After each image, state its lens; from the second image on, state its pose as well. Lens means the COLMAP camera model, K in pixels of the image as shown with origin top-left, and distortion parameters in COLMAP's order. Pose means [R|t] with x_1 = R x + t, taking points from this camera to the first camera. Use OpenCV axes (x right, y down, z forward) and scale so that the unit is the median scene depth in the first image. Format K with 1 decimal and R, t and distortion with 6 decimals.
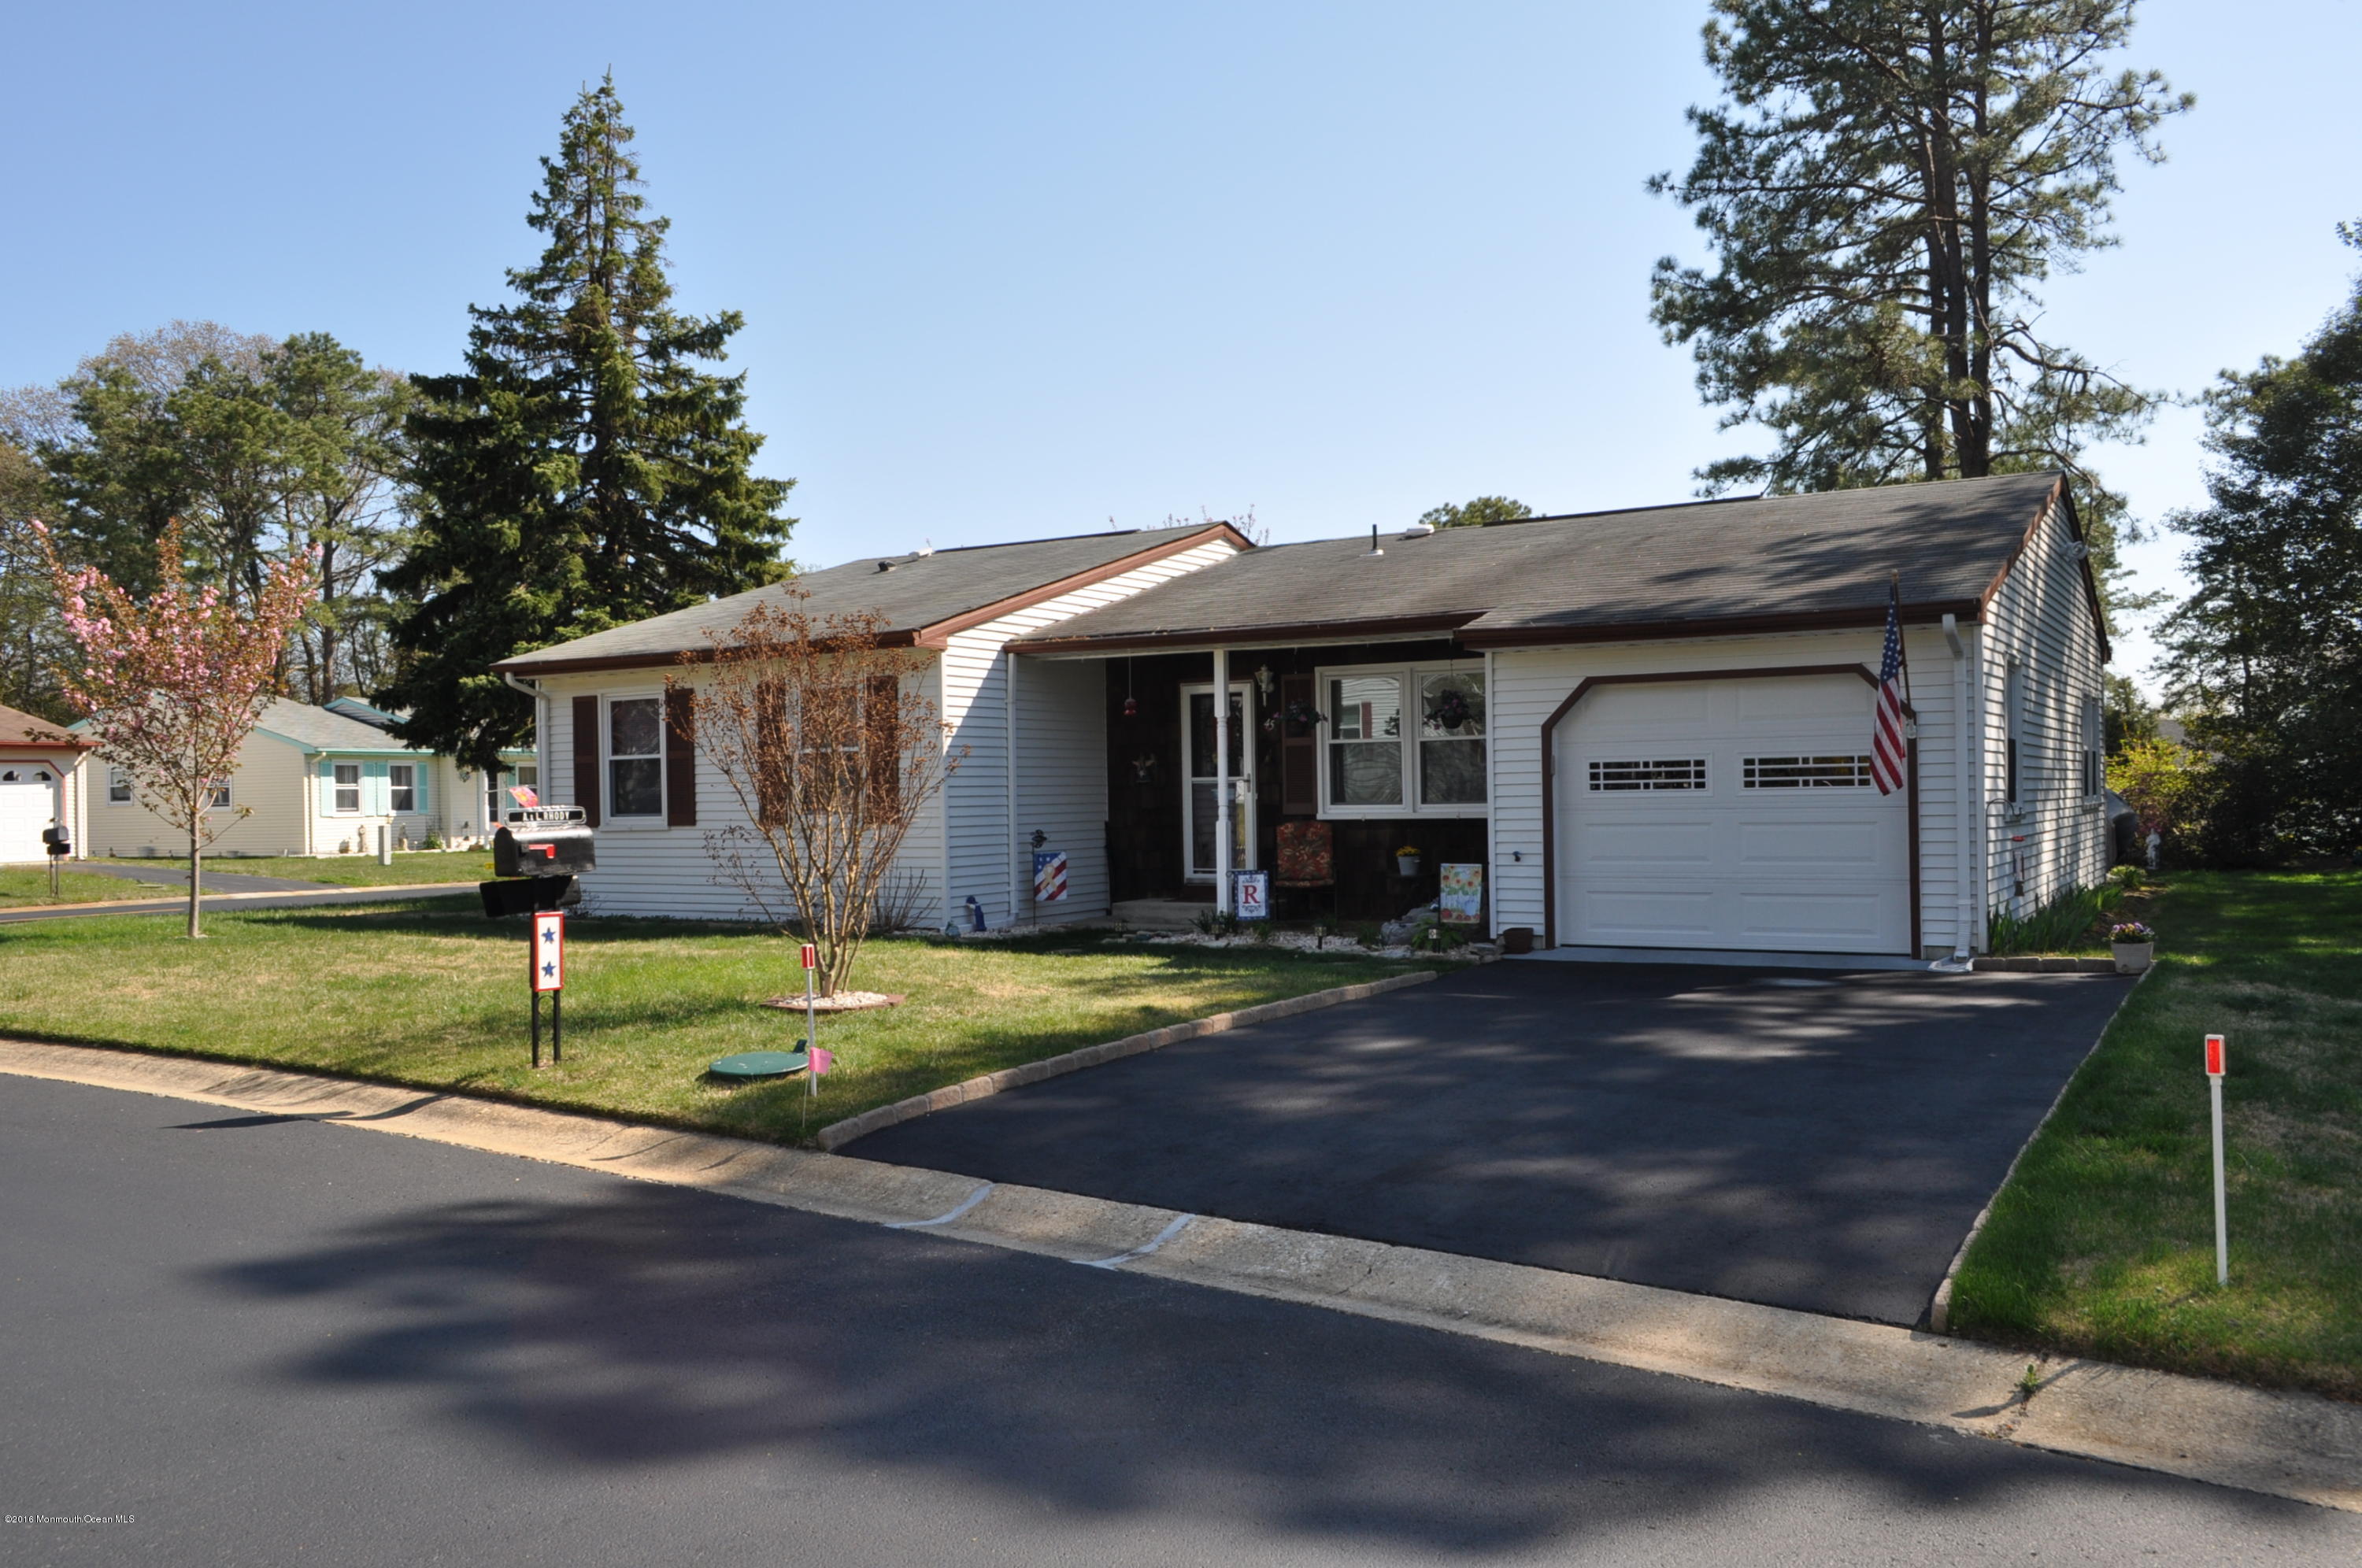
lens RADIAL K [[1848.4, 0, 1185.7], [0, 1848.4, 794.5], [0, 0, 1]] dist [-0.019566, 0.014947]
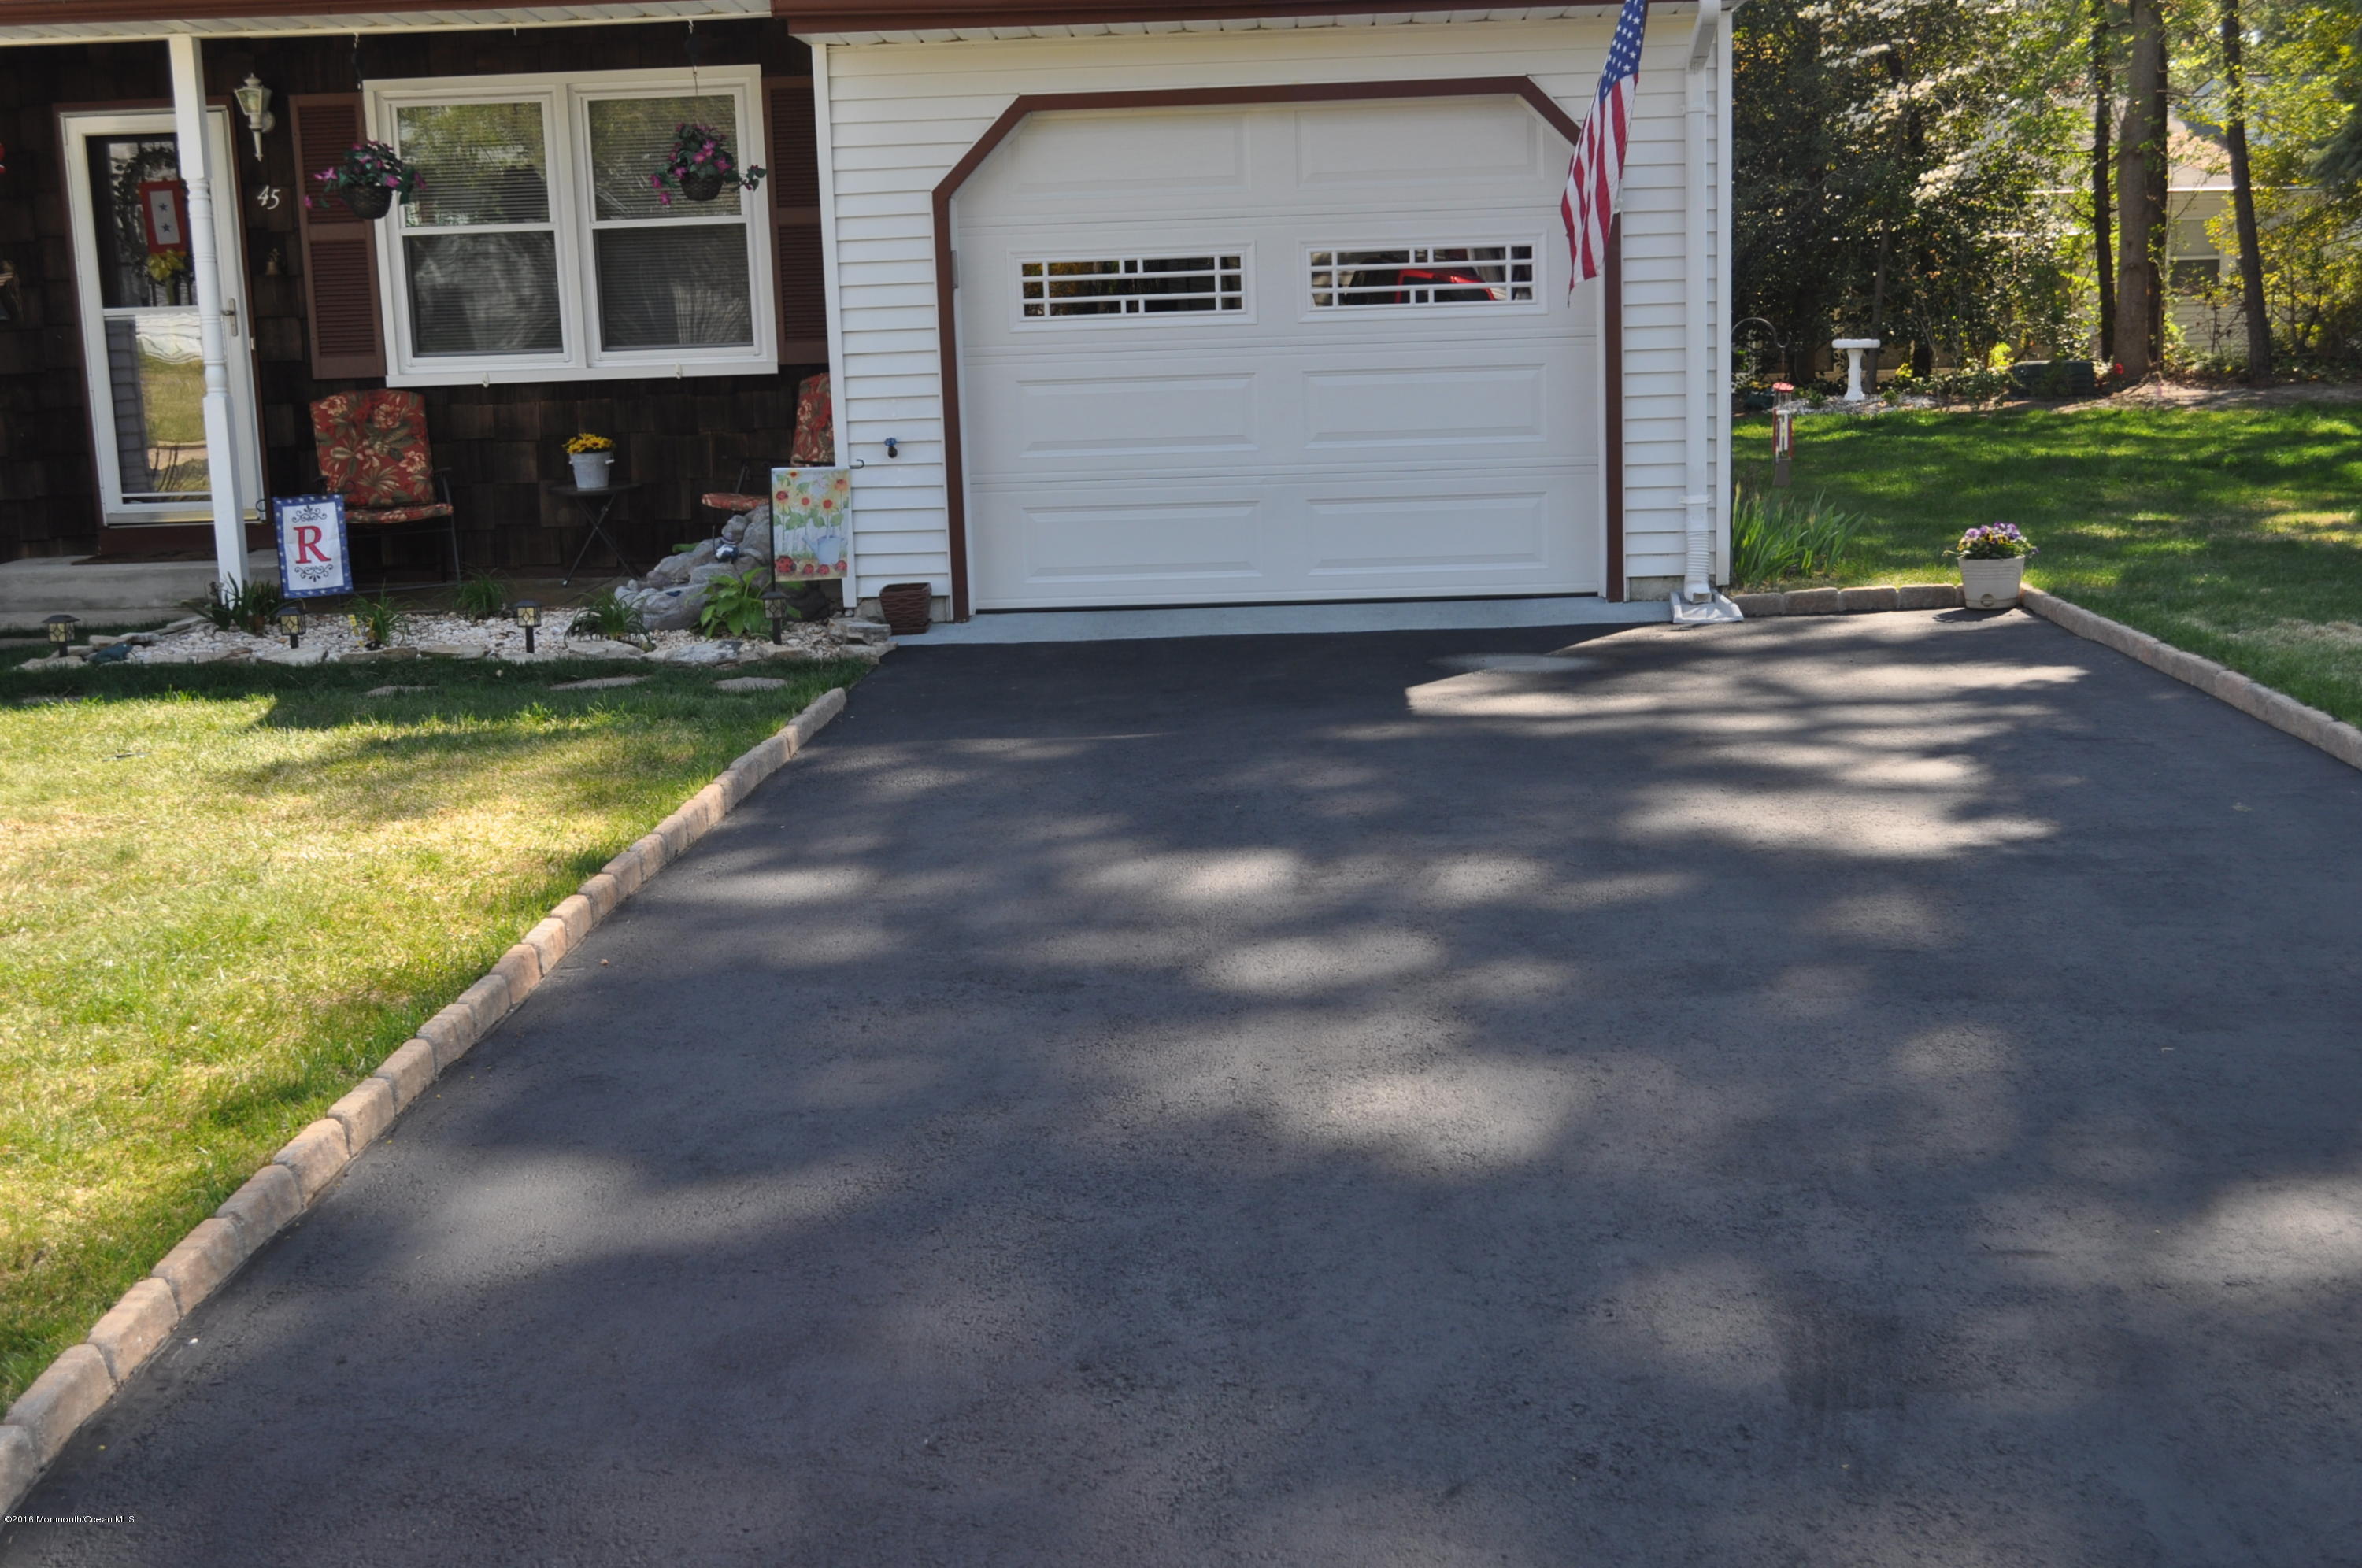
lens RADIAL K [[2677.9, 0, 1188.8], [0, 2677.9, 802.8], [0, 0, 1]] dist [-0.021867, 0.000000]
pose [[0.879578, -0.100233, 0.465075, -0.090505], [0.018371, 0.983981, 0.177323, -0.000238], [-0.475399, -0.147425, 0.867330, 0.239698]]
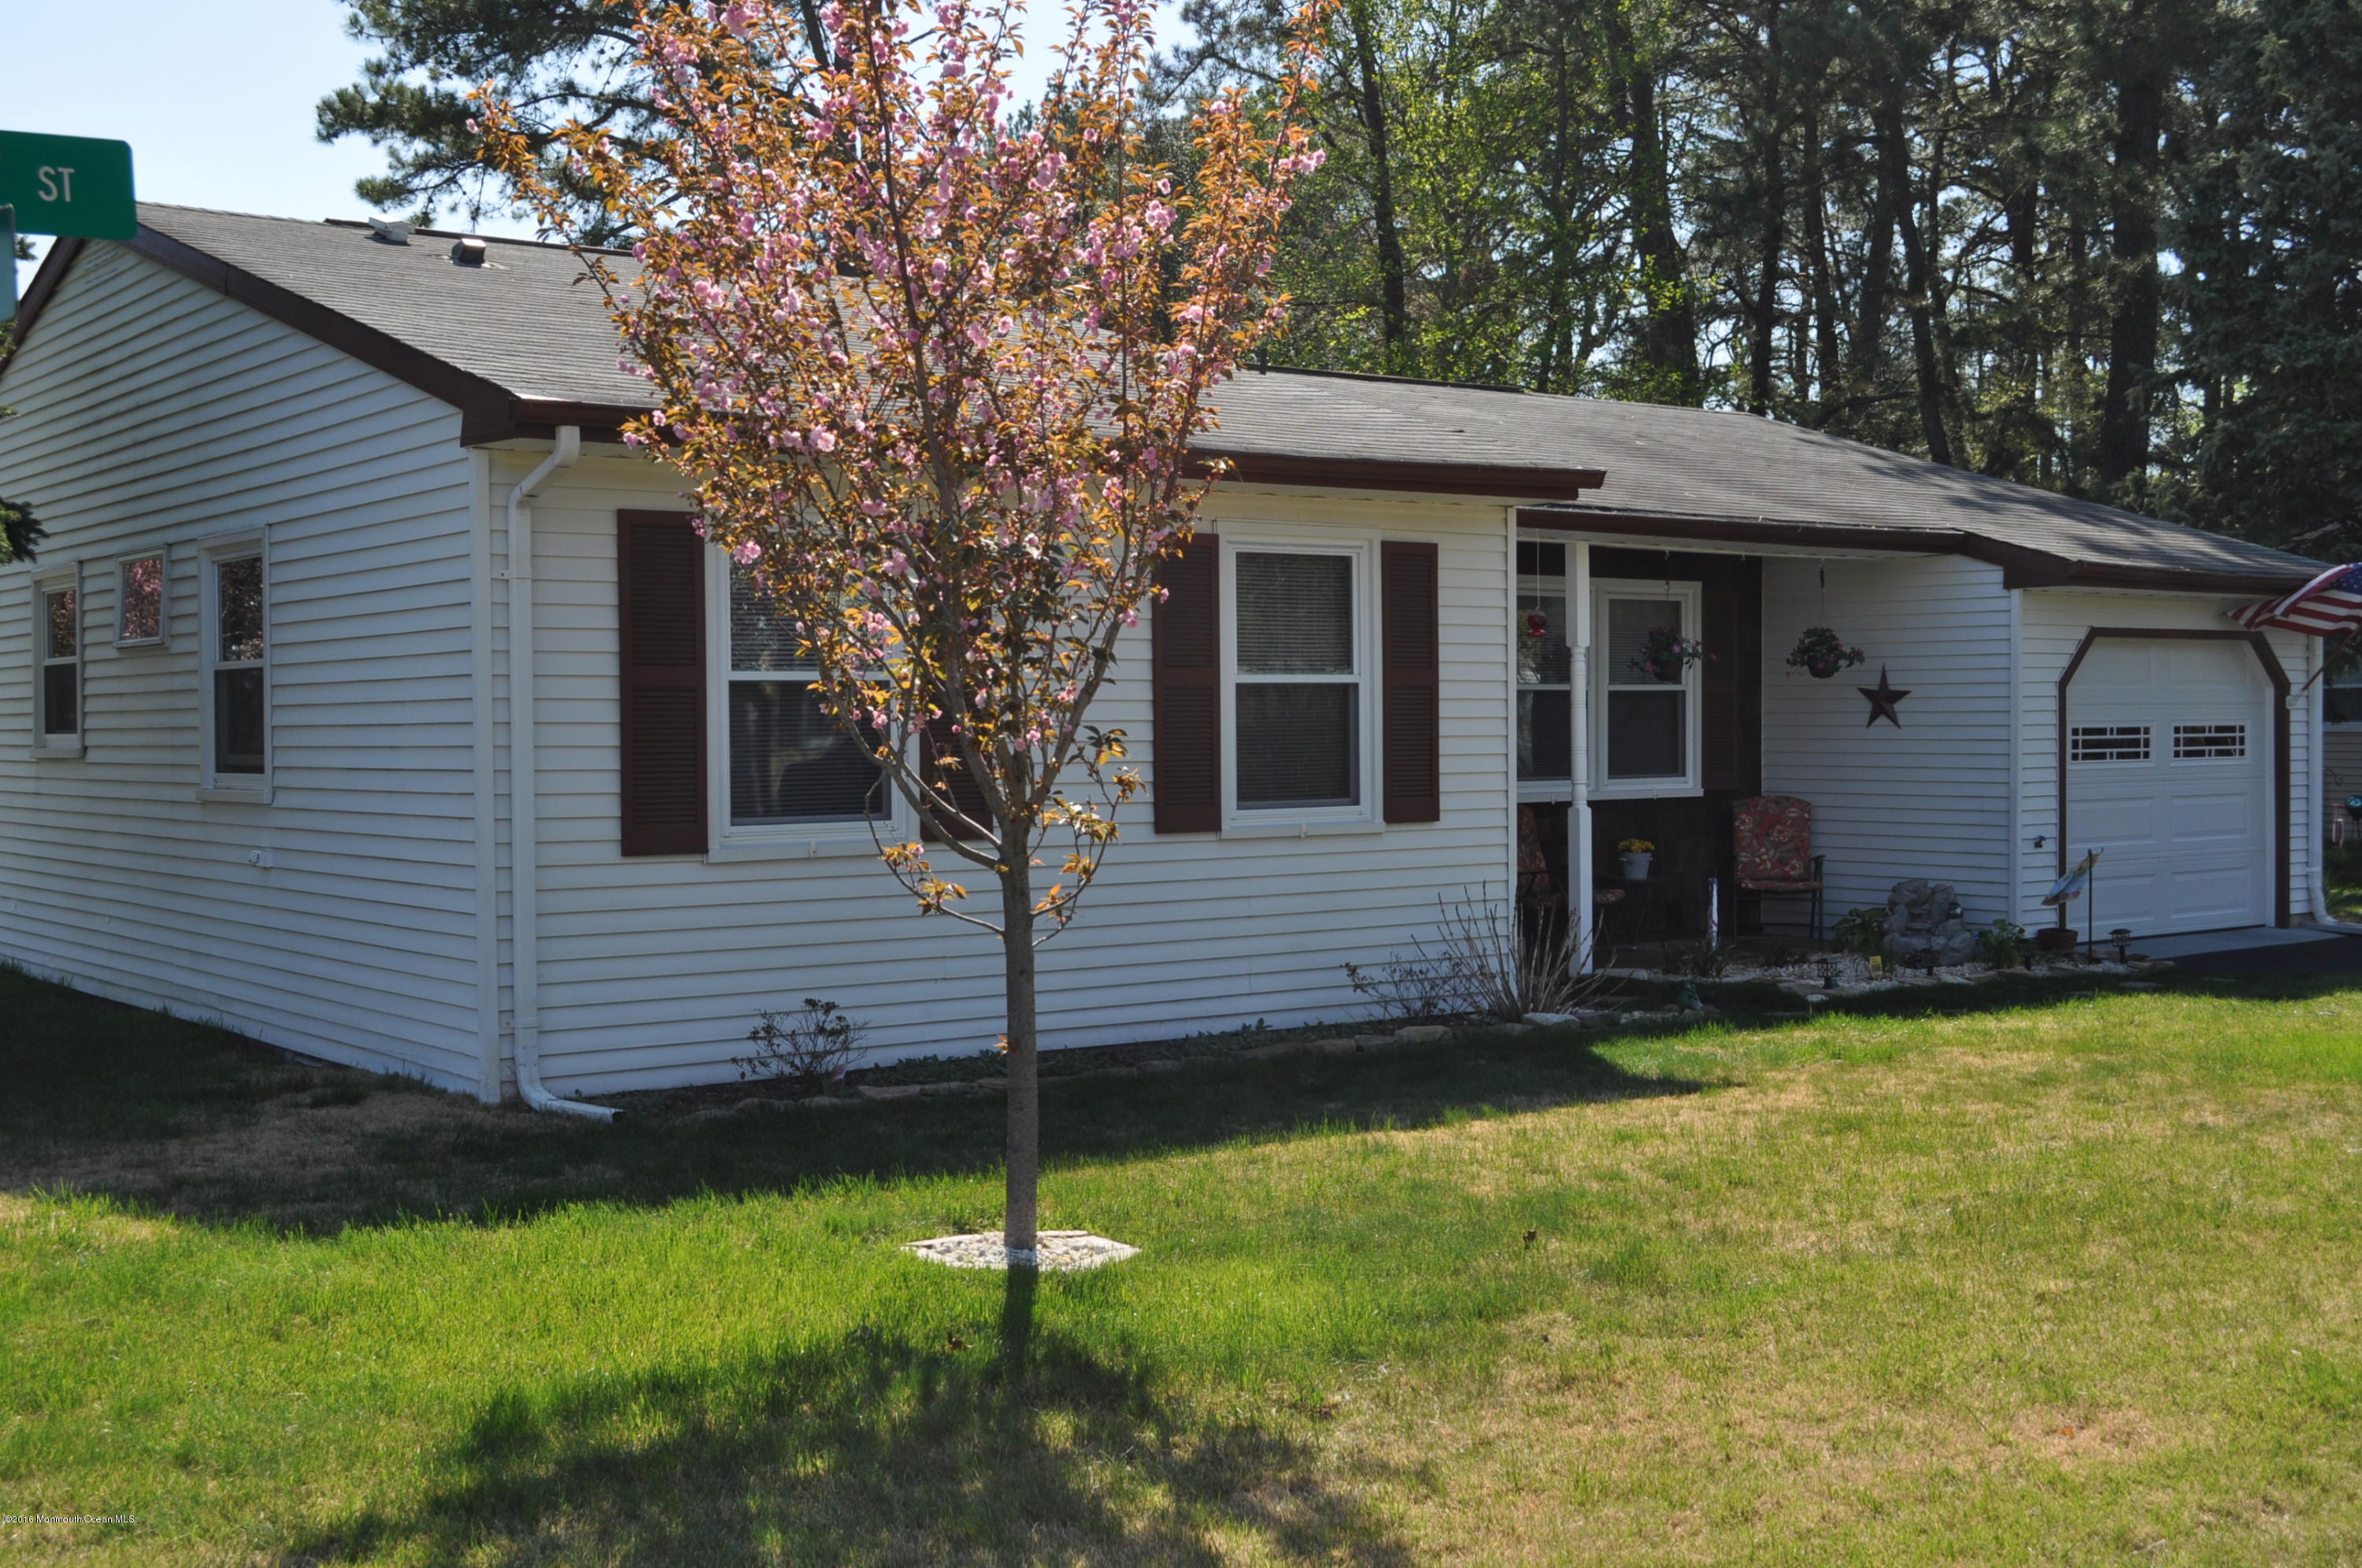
lens RADIAL K [[2677.9, 0, 1186.5], [0, 2677.9, 798.8], [0, 0, 1]] dist [-0.021867, 0.000000]
pose [[0.370251, -0.013200, 0.928838, -0.875514], [0.000376, 0.999901, 0.014060, -0.001792], [-0.928932, -0.004856, 0.370219, 0.758433]]
